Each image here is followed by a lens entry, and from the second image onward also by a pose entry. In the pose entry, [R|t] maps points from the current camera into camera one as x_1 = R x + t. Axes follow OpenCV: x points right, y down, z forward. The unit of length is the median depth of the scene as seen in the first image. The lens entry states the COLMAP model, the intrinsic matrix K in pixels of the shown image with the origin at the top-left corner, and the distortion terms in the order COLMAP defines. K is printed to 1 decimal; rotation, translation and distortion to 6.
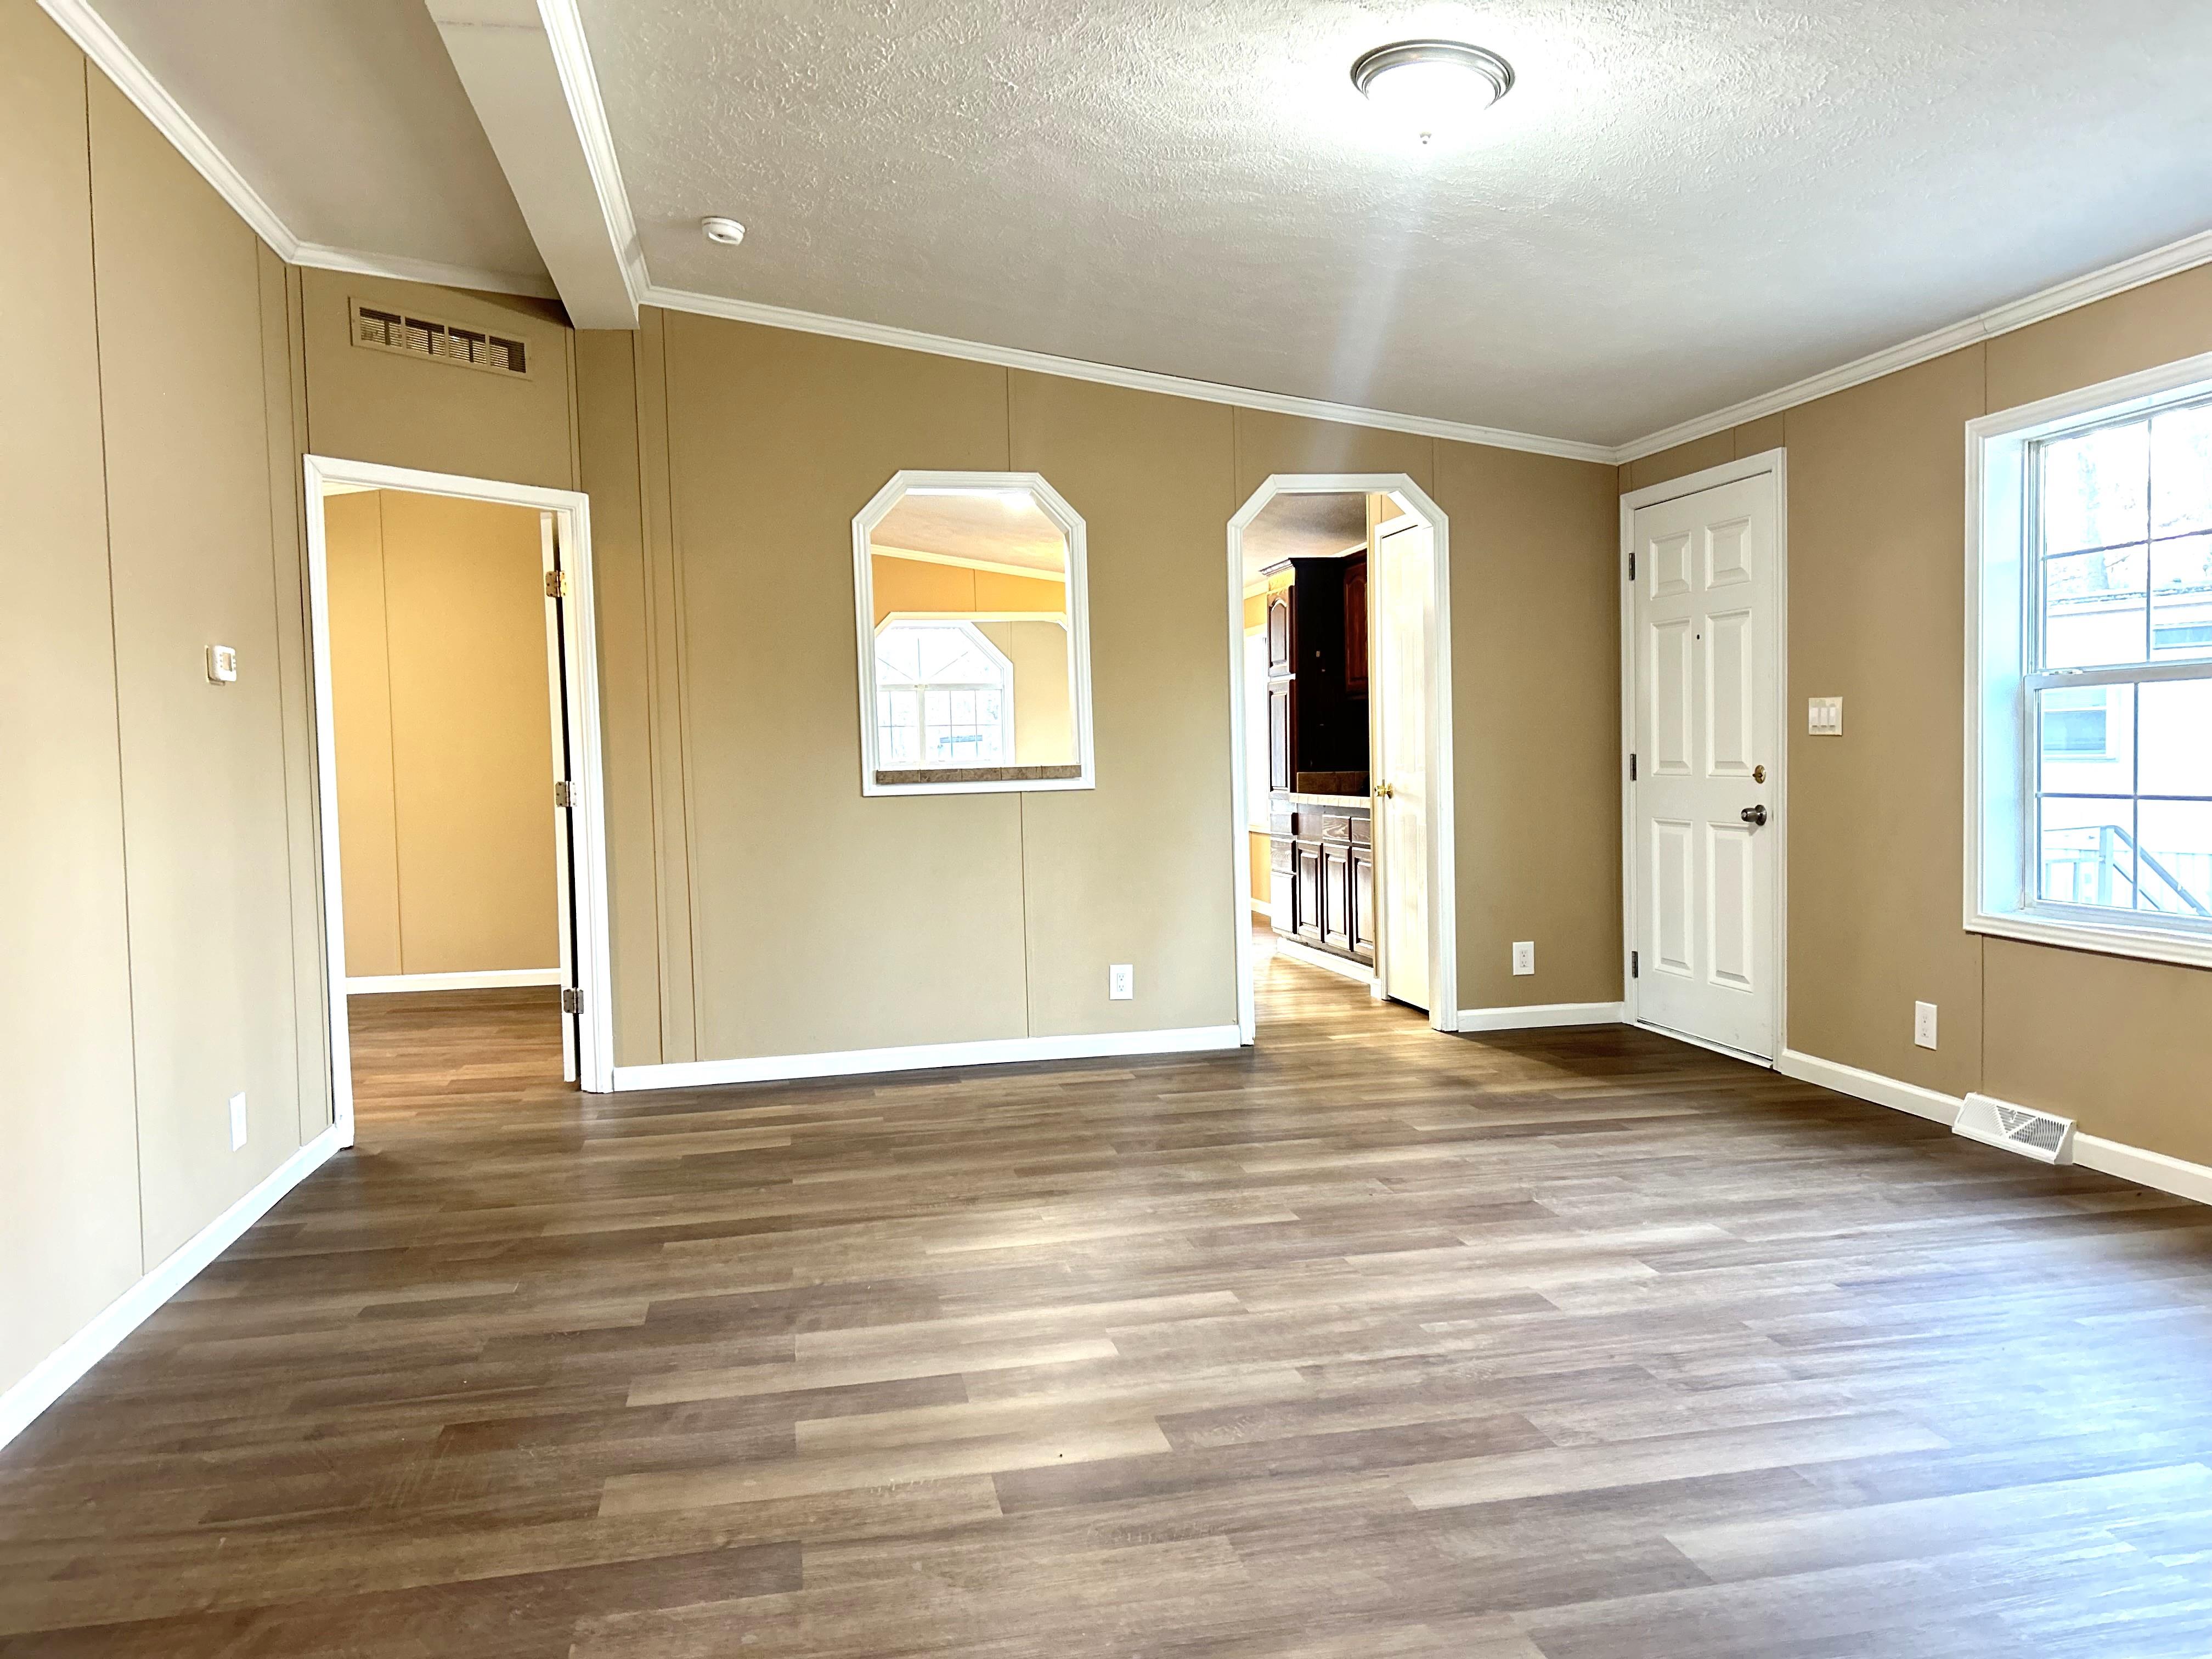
lens RADIAL K [[1666.6, 0, 1105.2], [0, 1666.6, 840.0], [0, 0, 1]] dist [0.067859, -0.085614]
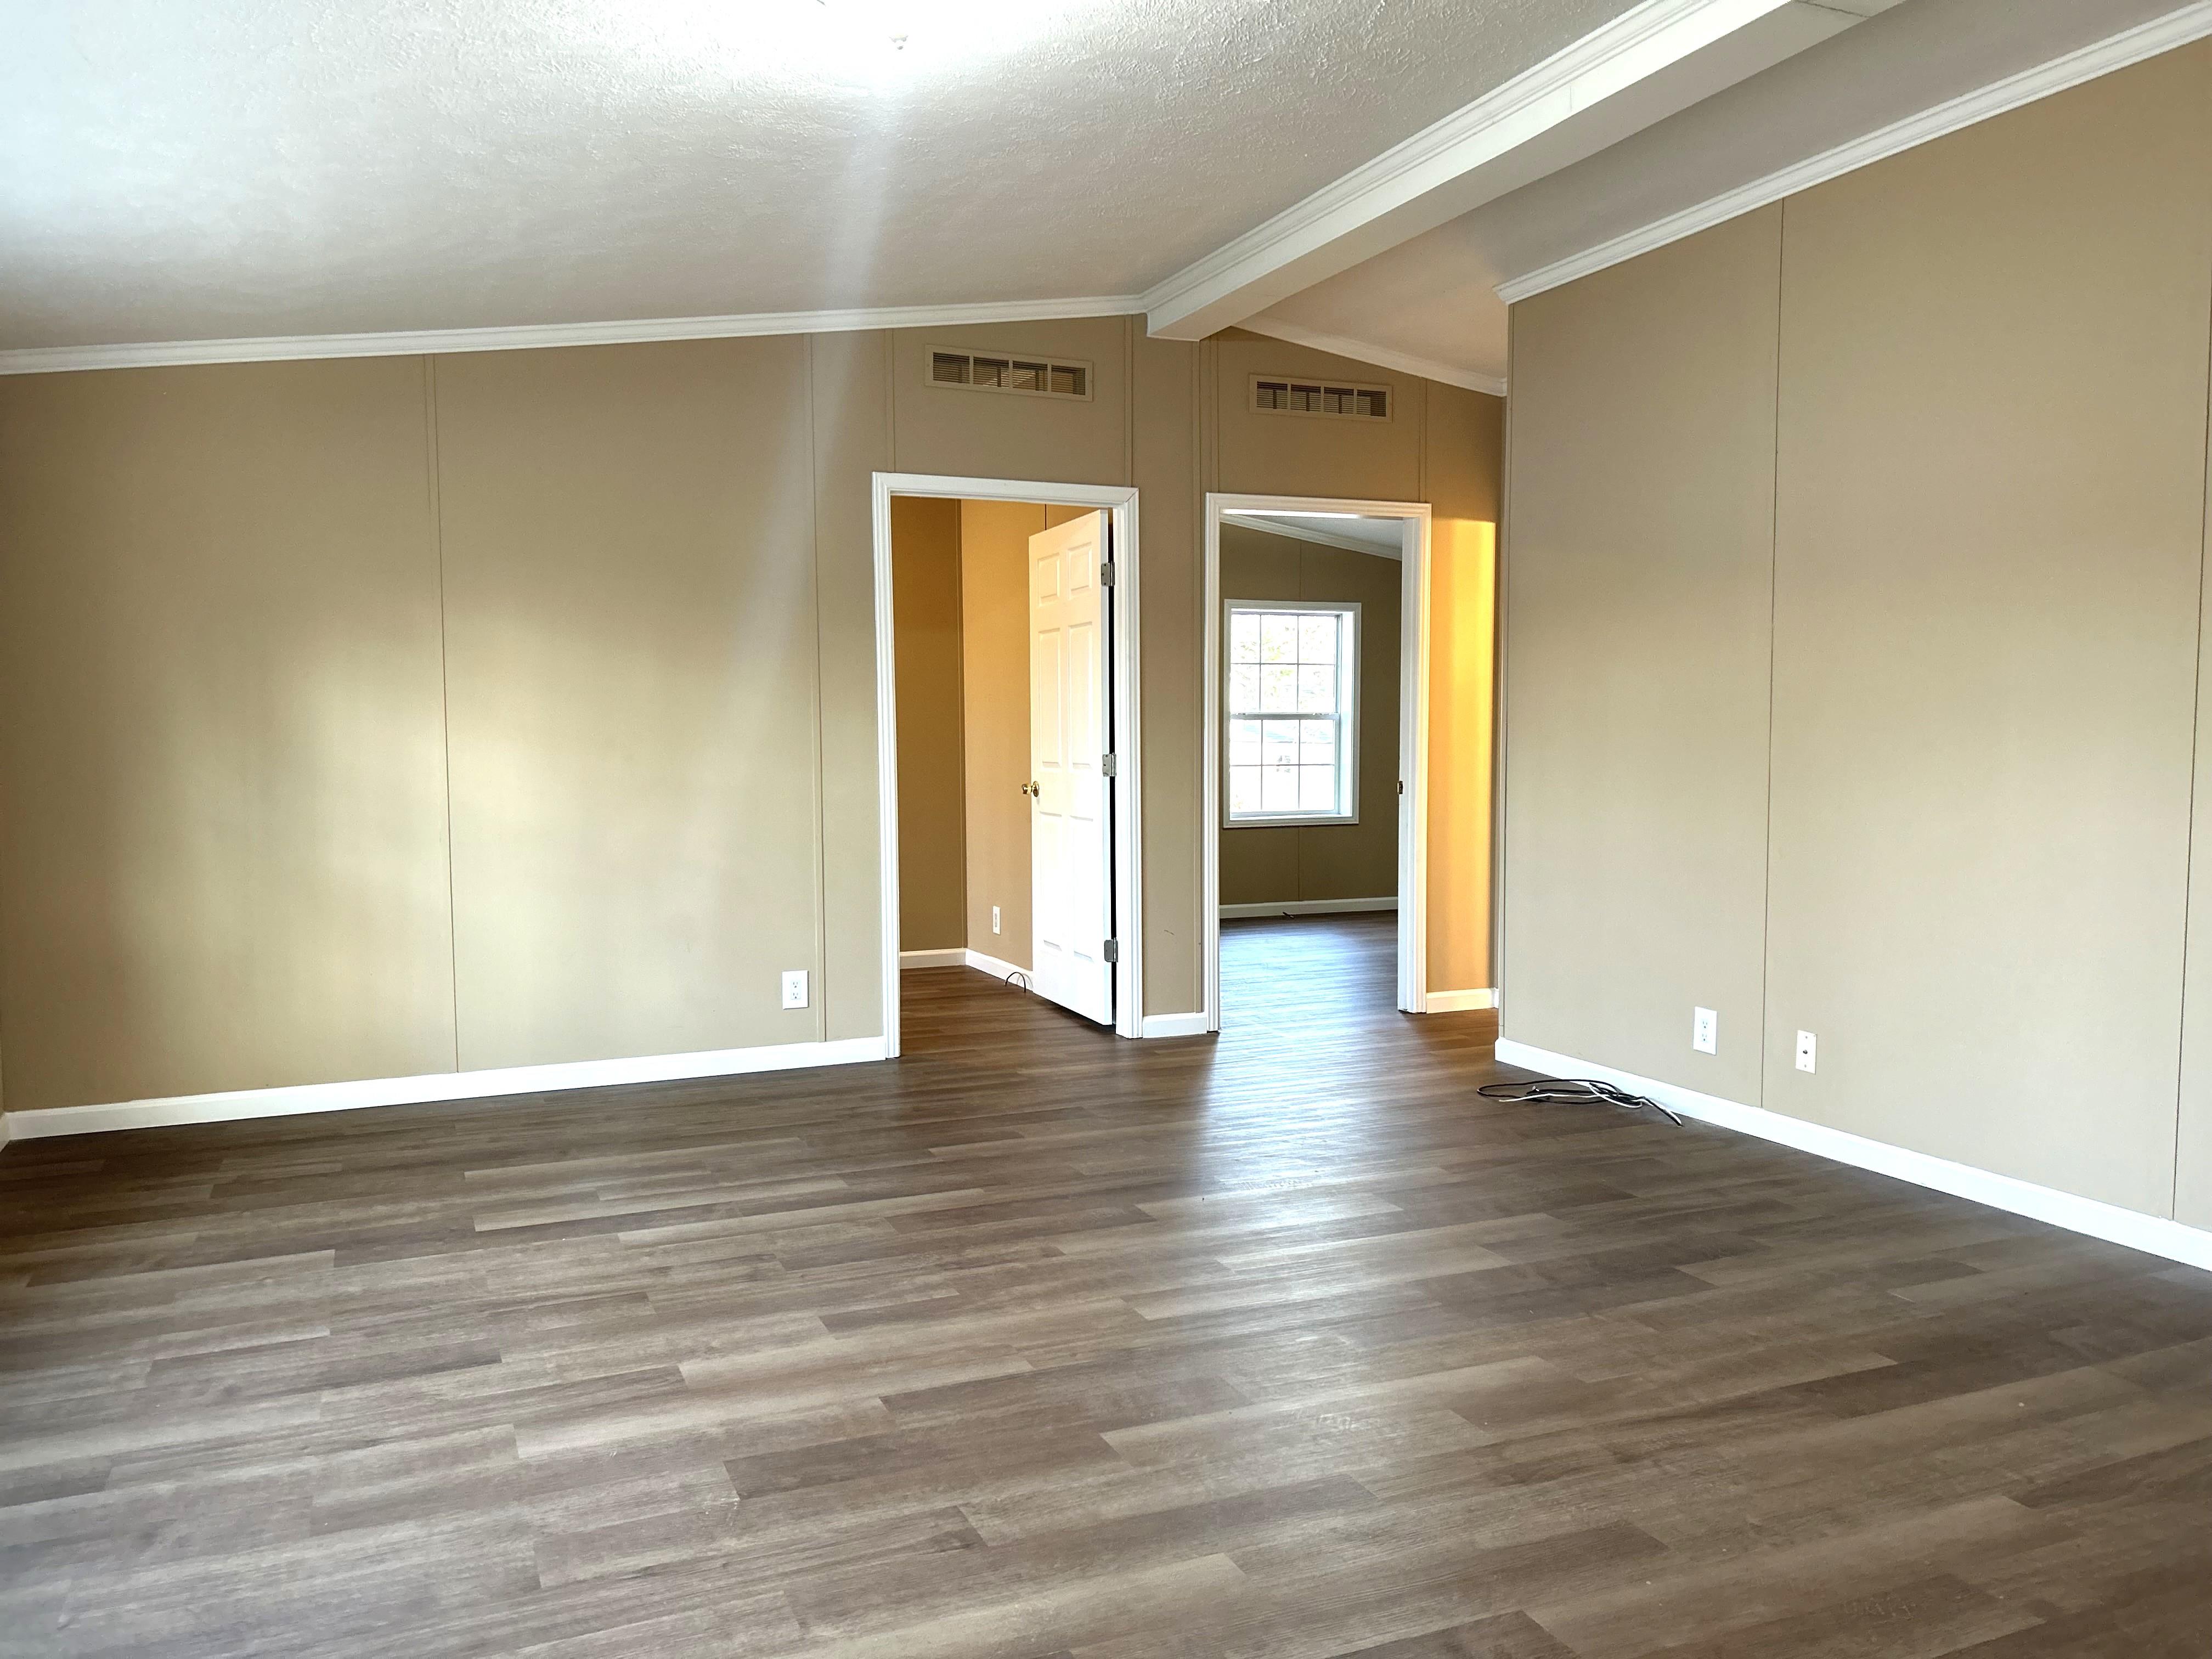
lens RADIAL K [[1666.6, 0, 1105.2], [0, 1666.6, 840.0], [0, 0, 1]] dist [0.067859, -0.085614]
pose [[-0.977573, 0.047234, -0.205231, 0.272295], [0.021847, 0.992010, 0.124250, -0.117121], [0.209460, 0.116980, -0.970795, 1.827458]]
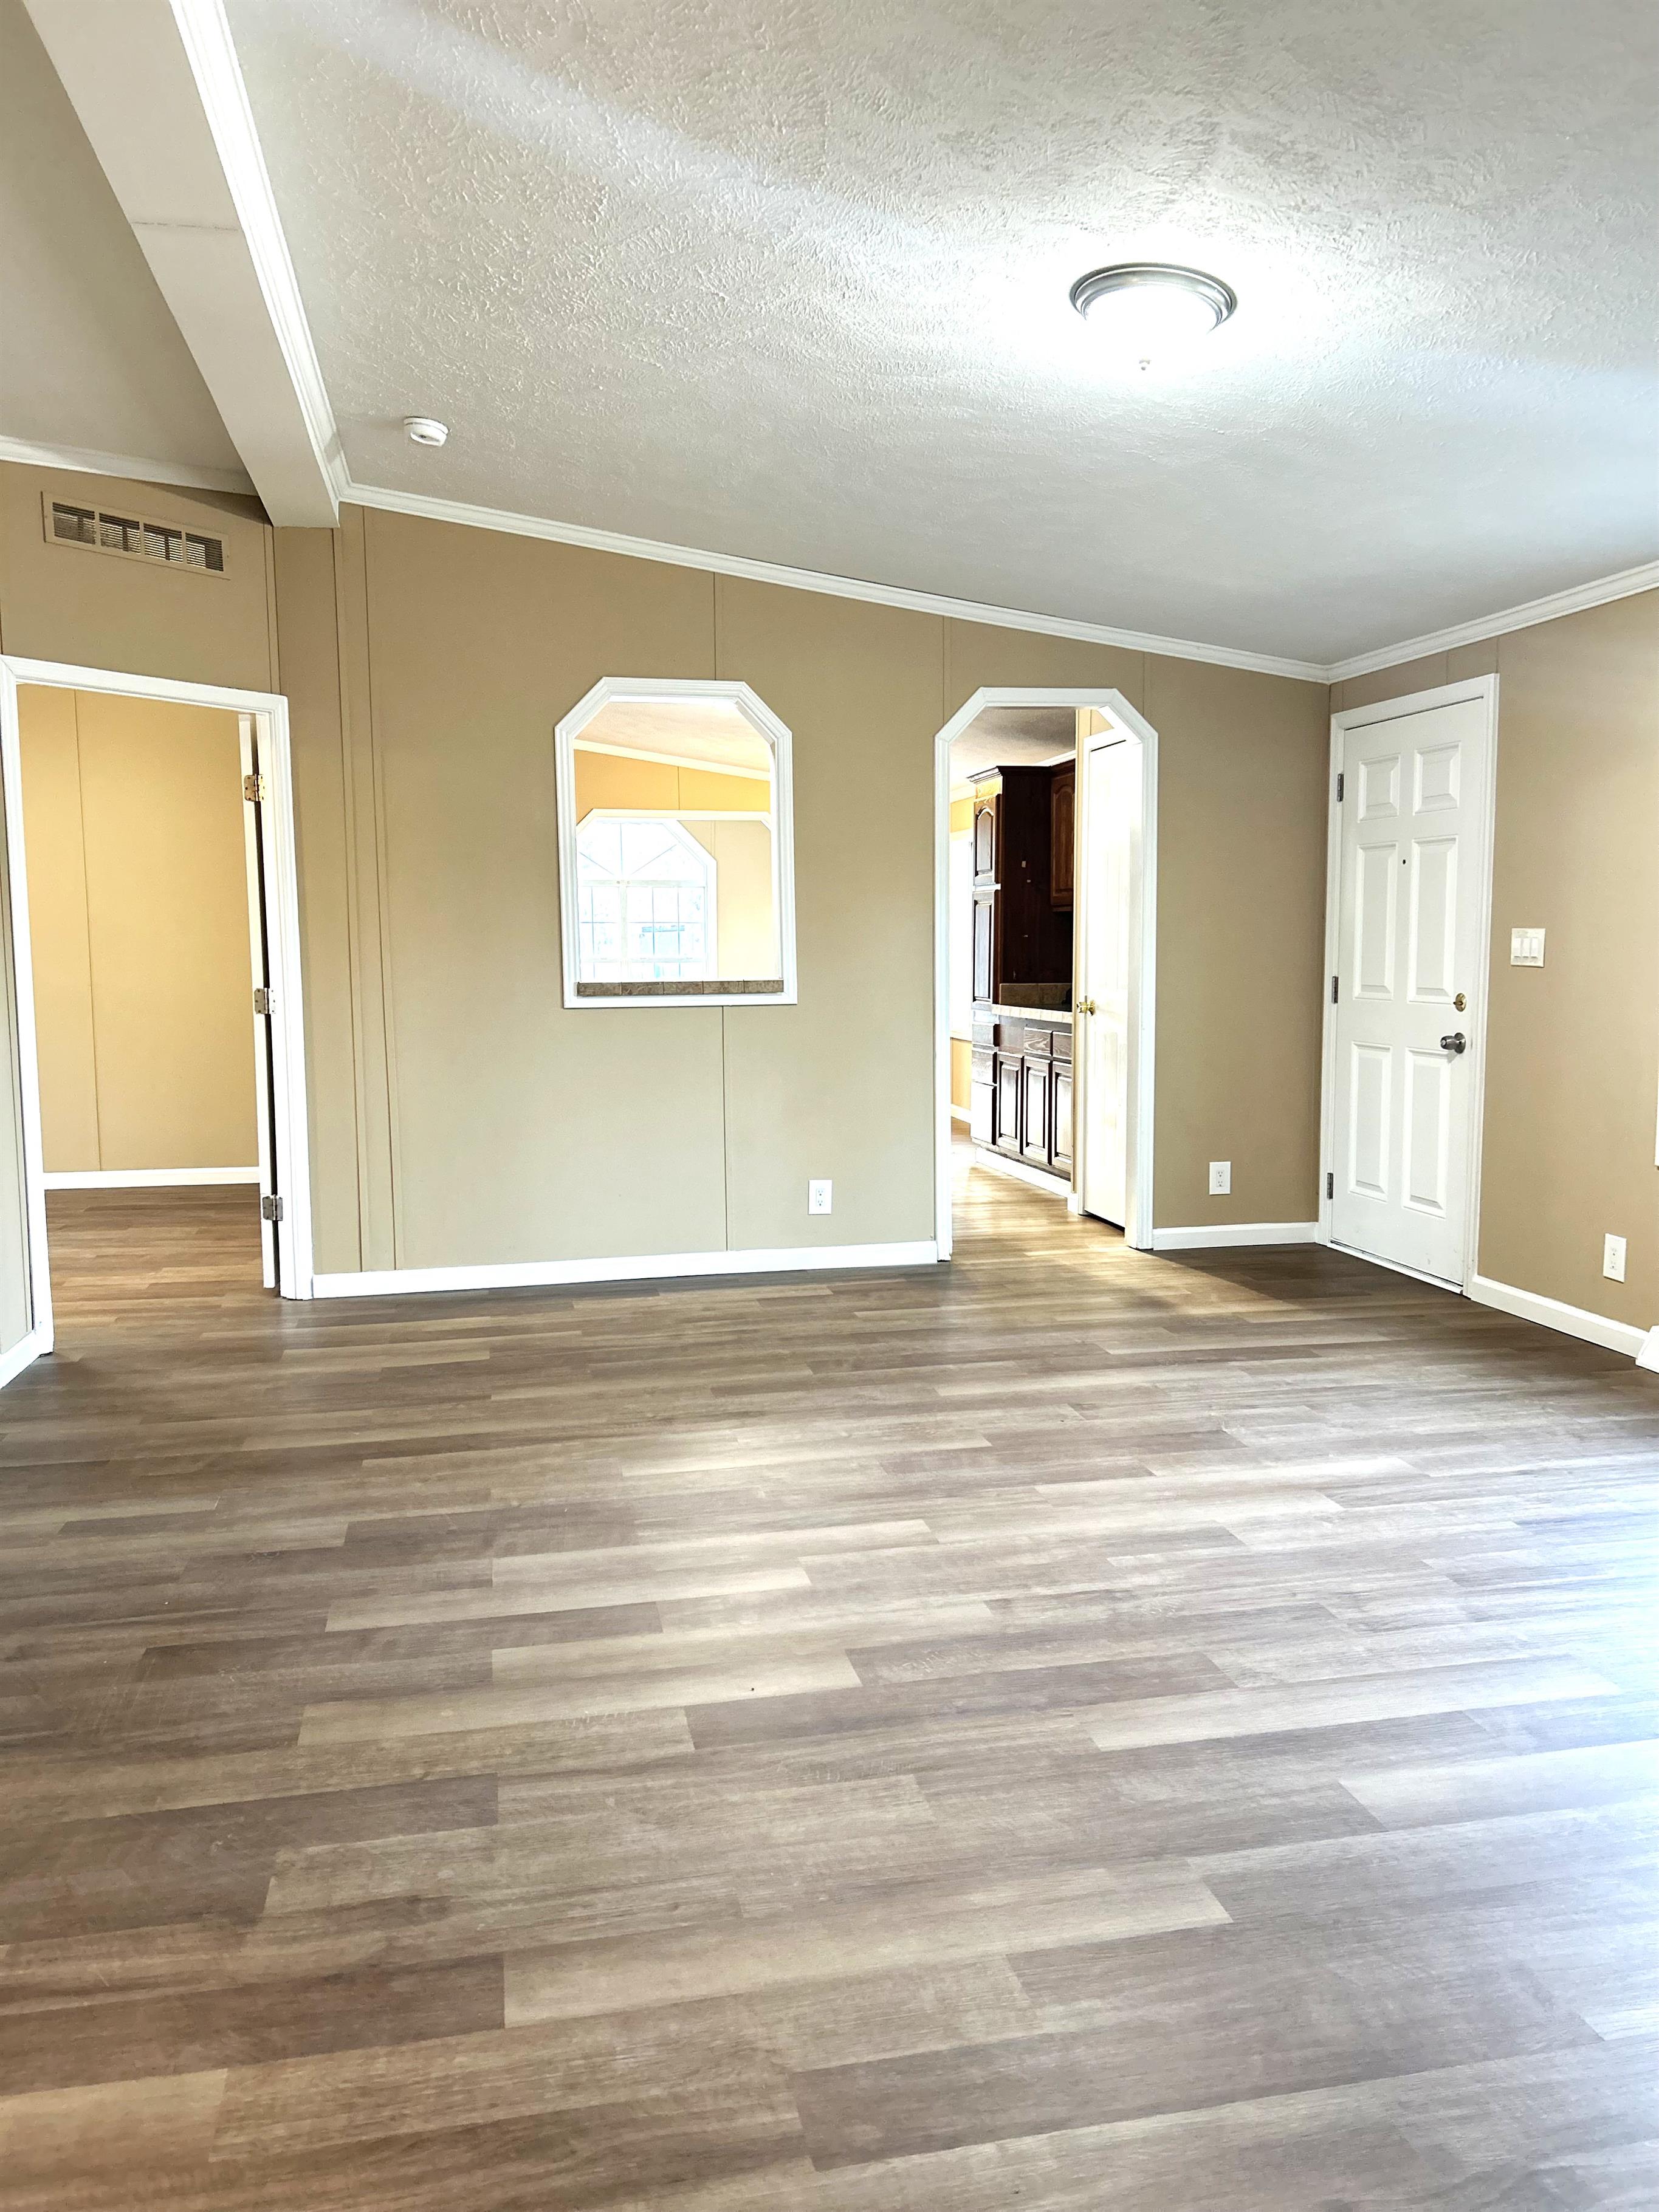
lens RADIAL K [[1666.9, 0, 821.4], [0, 1666.9, 1115.7], [0, 0, 1]] dist [0.067859, -0.085614]
pose [[0.999823, 0.016165, 0.009659, -0.000117], [-0.016641, 0.998542, 0.051351, -0.025963], [-0.008815, -0.051503, 0.998634, -0.000919]]
